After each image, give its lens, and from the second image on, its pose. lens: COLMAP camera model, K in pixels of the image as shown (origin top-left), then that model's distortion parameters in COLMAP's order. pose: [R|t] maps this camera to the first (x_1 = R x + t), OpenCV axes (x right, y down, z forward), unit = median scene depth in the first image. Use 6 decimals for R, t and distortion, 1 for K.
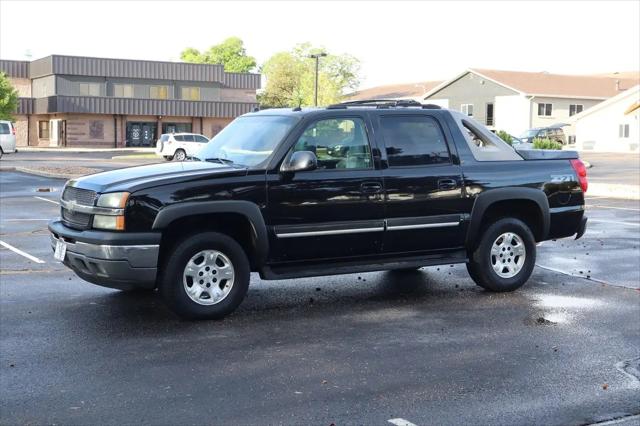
lens RADIAL K [[943.9, 0, 337.8], [0, 943.9, 211.6], [0, 0, 1]] dist [0.023335, 0.033286]
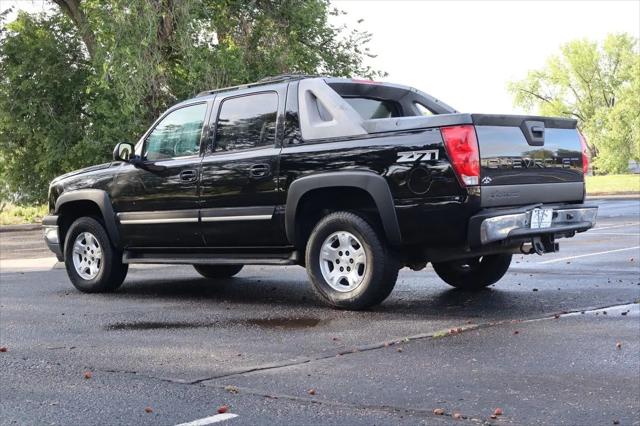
lens RADIAL K [[1027.6, 0, 320.0], [0, 1027.6, 213.0], [0, 0, 1]] dist [0.032000, -0.094542]
pose [[0.297412, 0.000399, -0.954749, 0.956364], [-0.035201, 0.999325, -0.010548, 0.016595], [0.954100, 0.036745, 0.297225, 0.736513]]
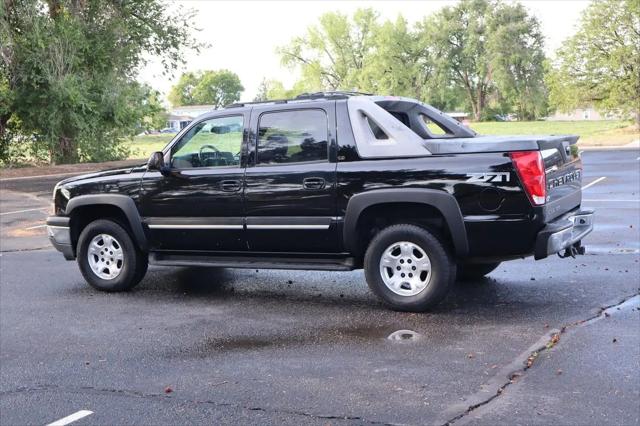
lens RADIAL K [[877.4, 0, 320.0], [0, 877.4, 213.0], [0, 0, 1]] dist [0.012446, 0.017305]
pose [[0.526256, 0.053590, -0.848636, 0.796331], [-0.021413, 0.998531, 0.049777, -0.040314], [0.850056, -0.008024, 0.526630, 0.525914]]
